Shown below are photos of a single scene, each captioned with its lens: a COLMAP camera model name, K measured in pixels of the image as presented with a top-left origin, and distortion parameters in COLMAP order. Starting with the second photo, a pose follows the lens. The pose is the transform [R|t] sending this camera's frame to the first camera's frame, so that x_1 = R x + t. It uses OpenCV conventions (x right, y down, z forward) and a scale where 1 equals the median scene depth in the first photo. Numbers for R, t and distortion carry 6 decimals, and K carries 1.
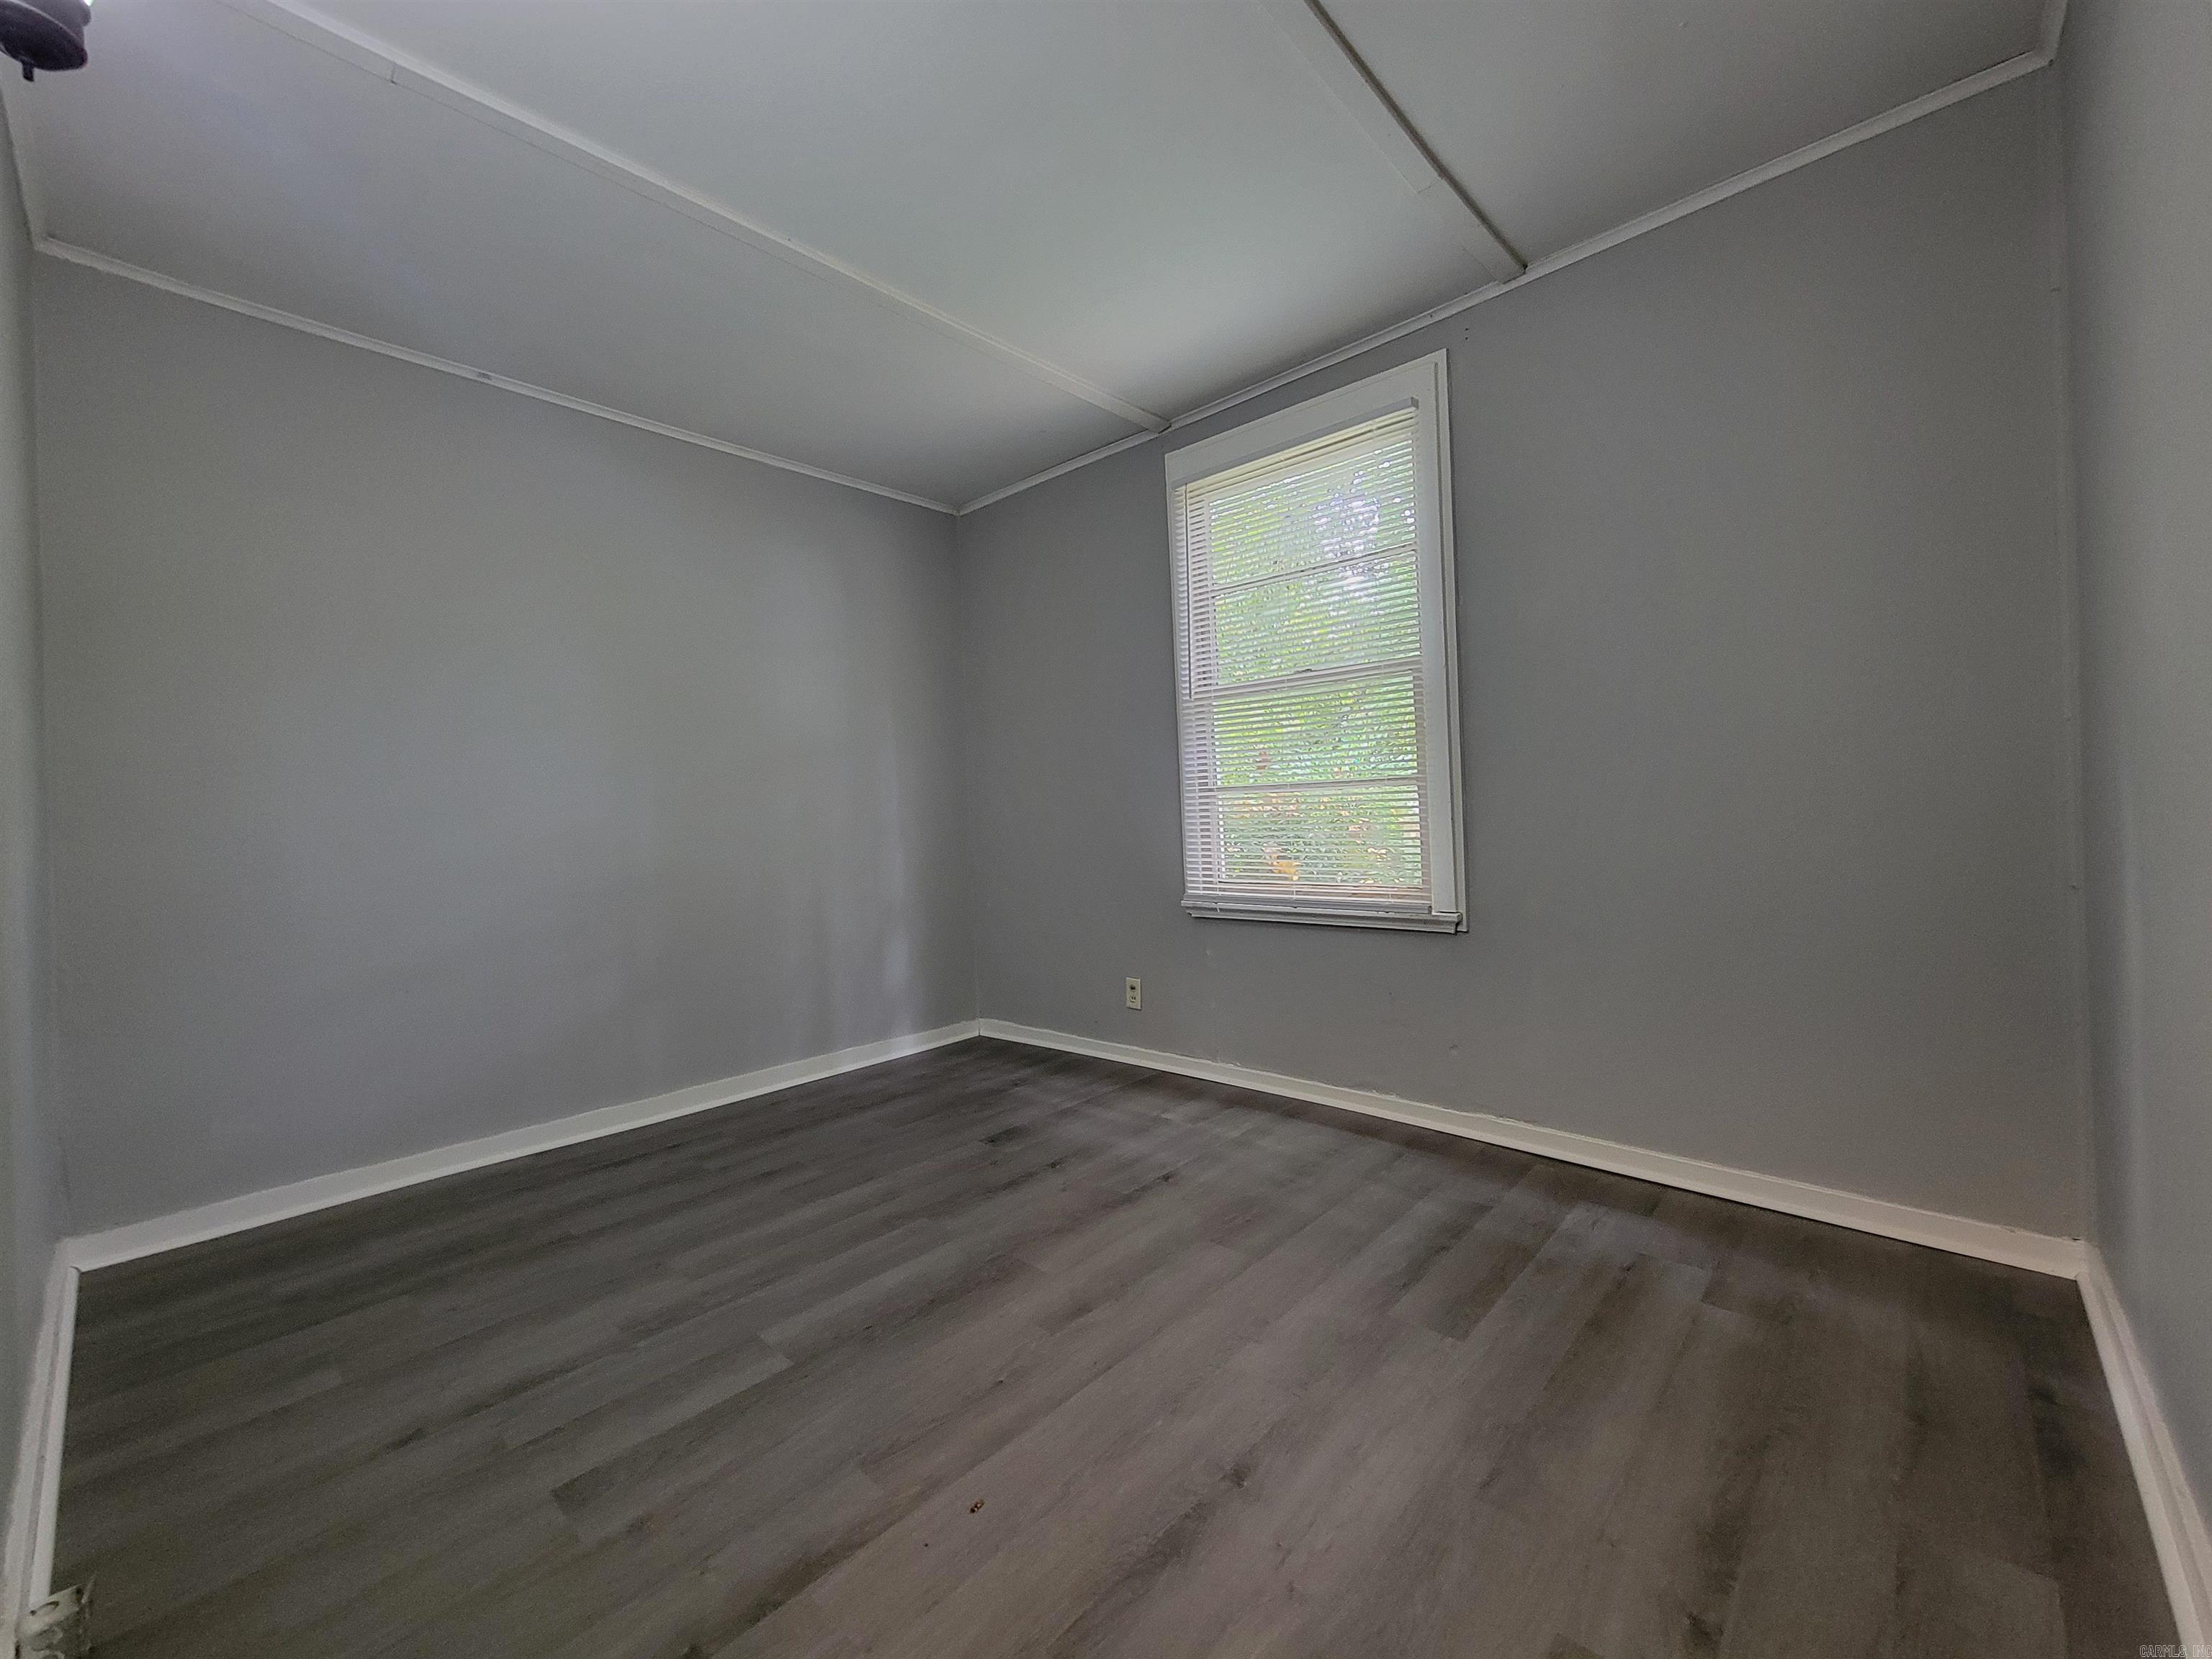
lens RADIAL K [[901.0, 0, 1106.0], [0, 901.0, 829.5], [0, 0, 1]] dist [-0.001030, -0.000256]
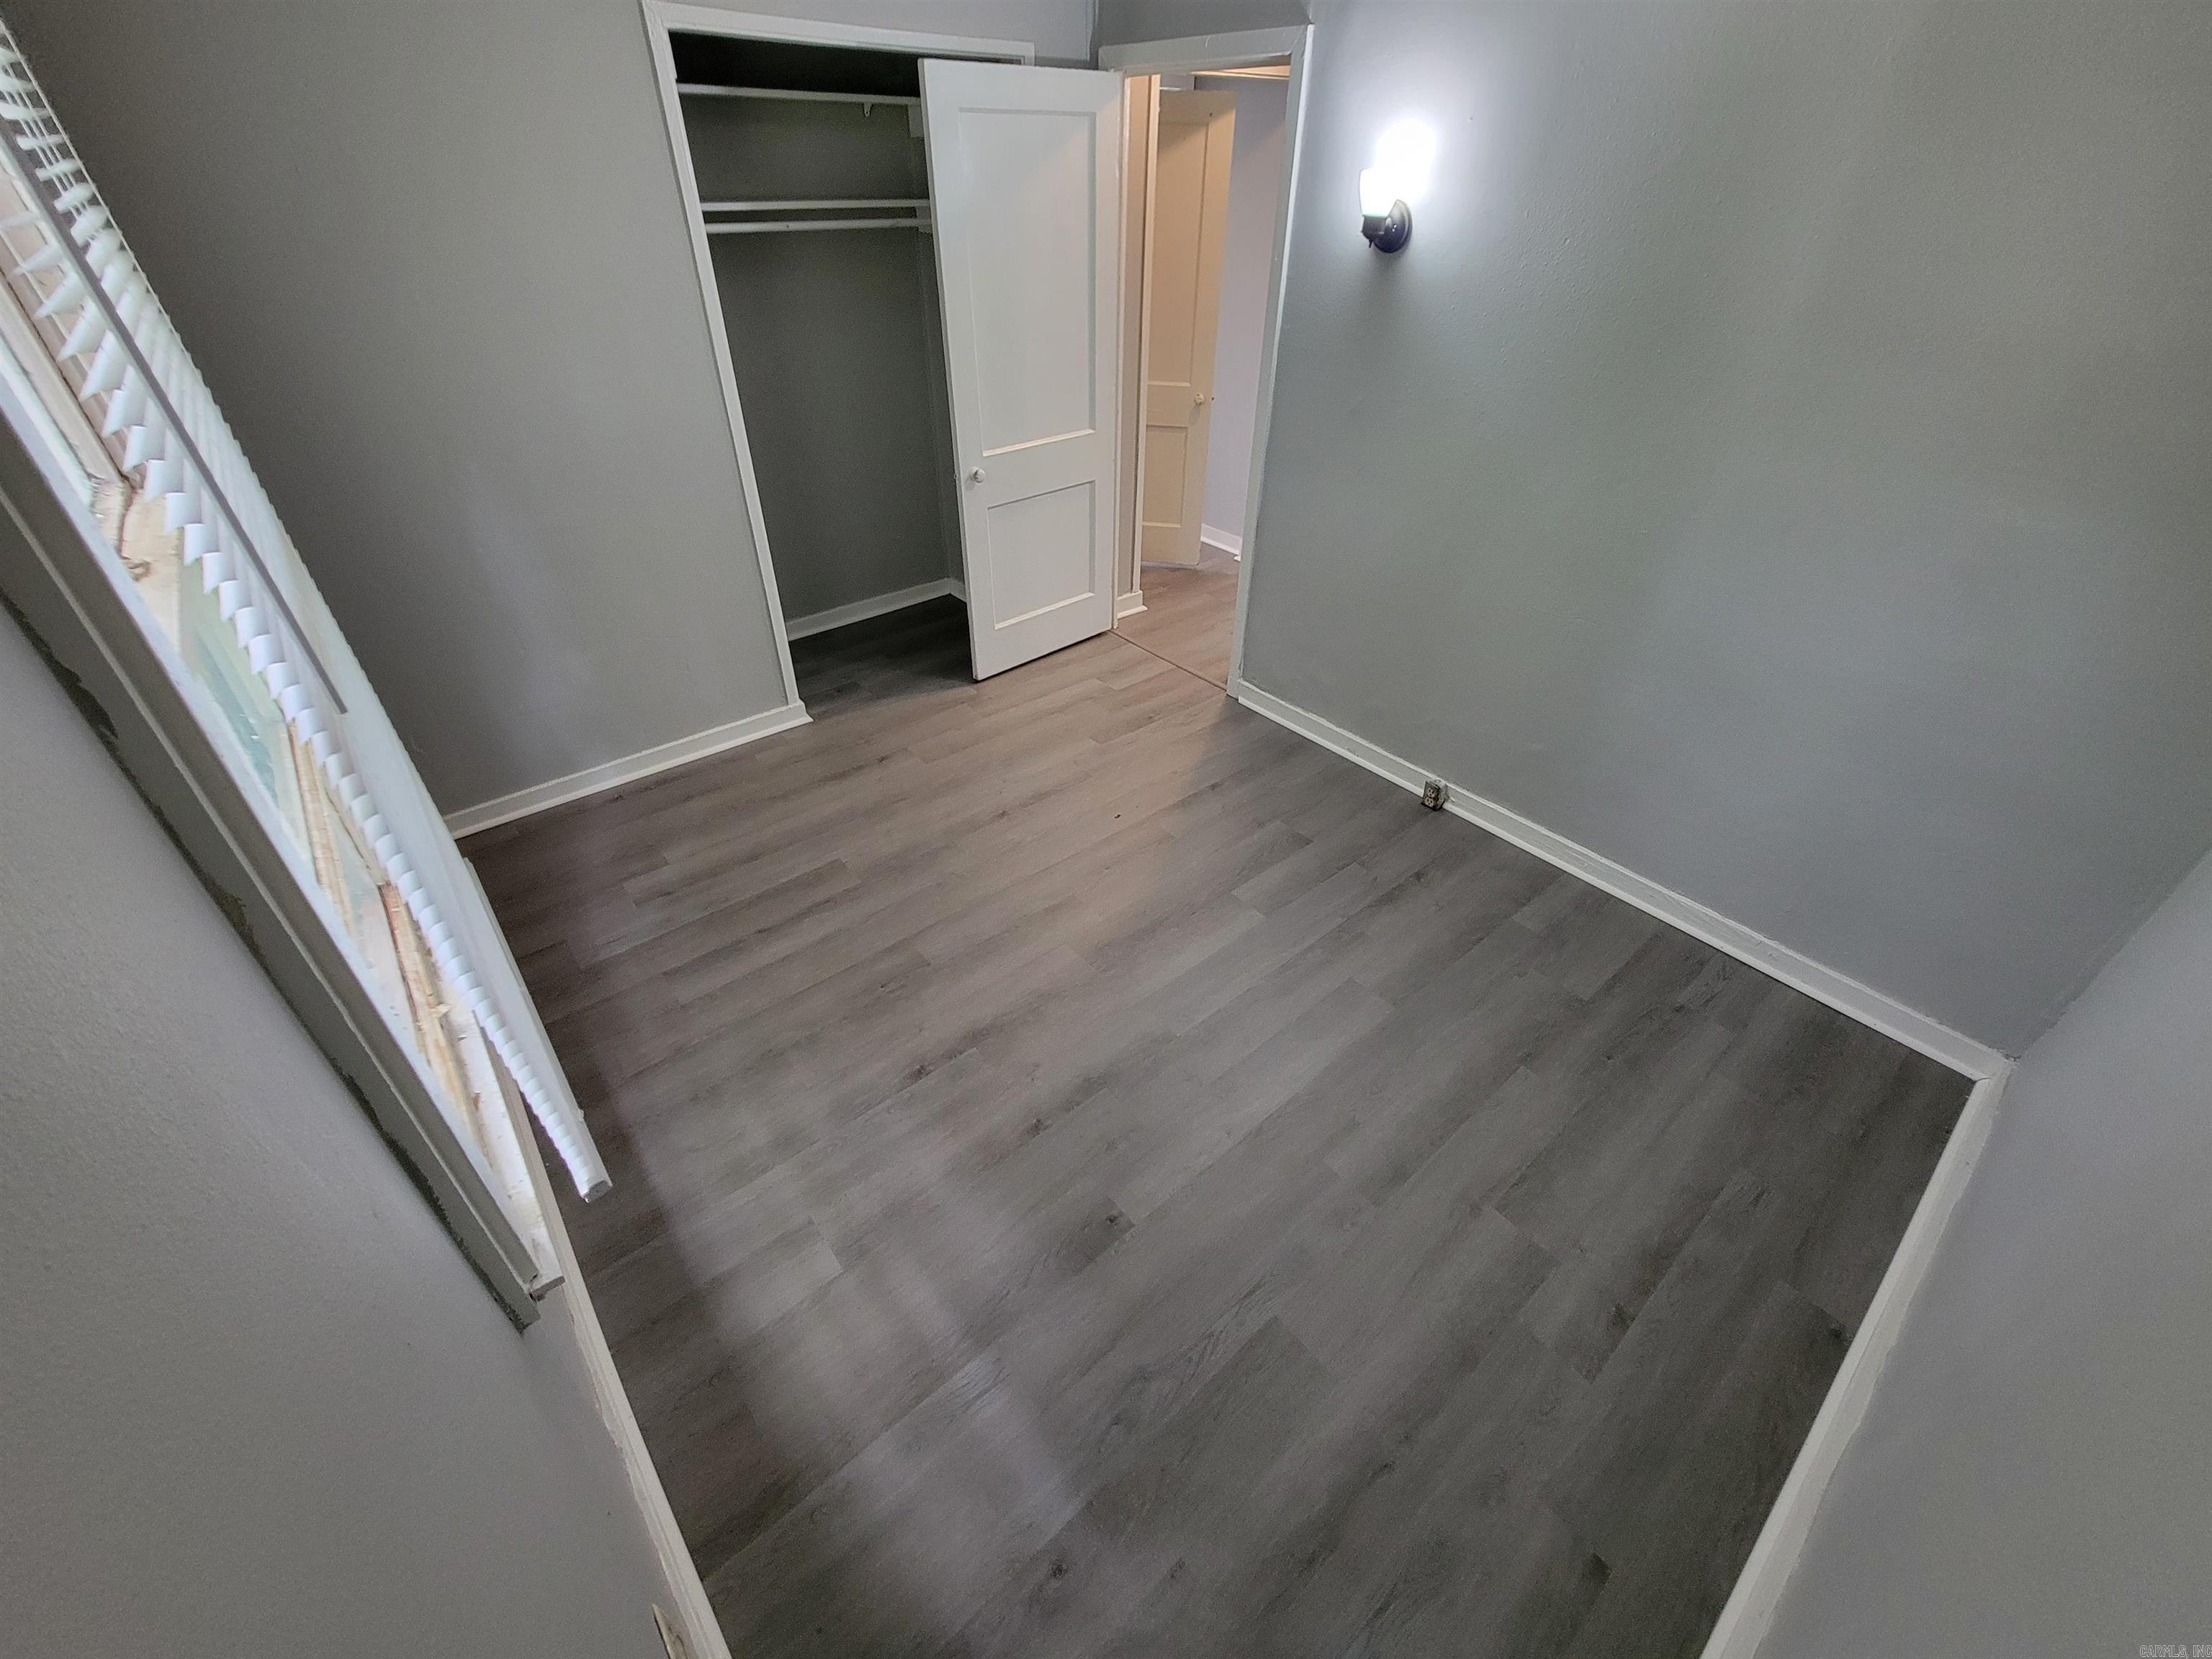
lens RADIAL K [[886.0, 0, 1106.0], [0, 886.0, 829.5], [0, 0, 1]] dist [0.001531, 0.000111]
pose [[-0.991634, -0.060612, 0.113962, -0.222134], [0.022961, 0.785980, 0.617826, -0.376818], [-0.127020, 0.615274, -0.778013, 1.654031]]
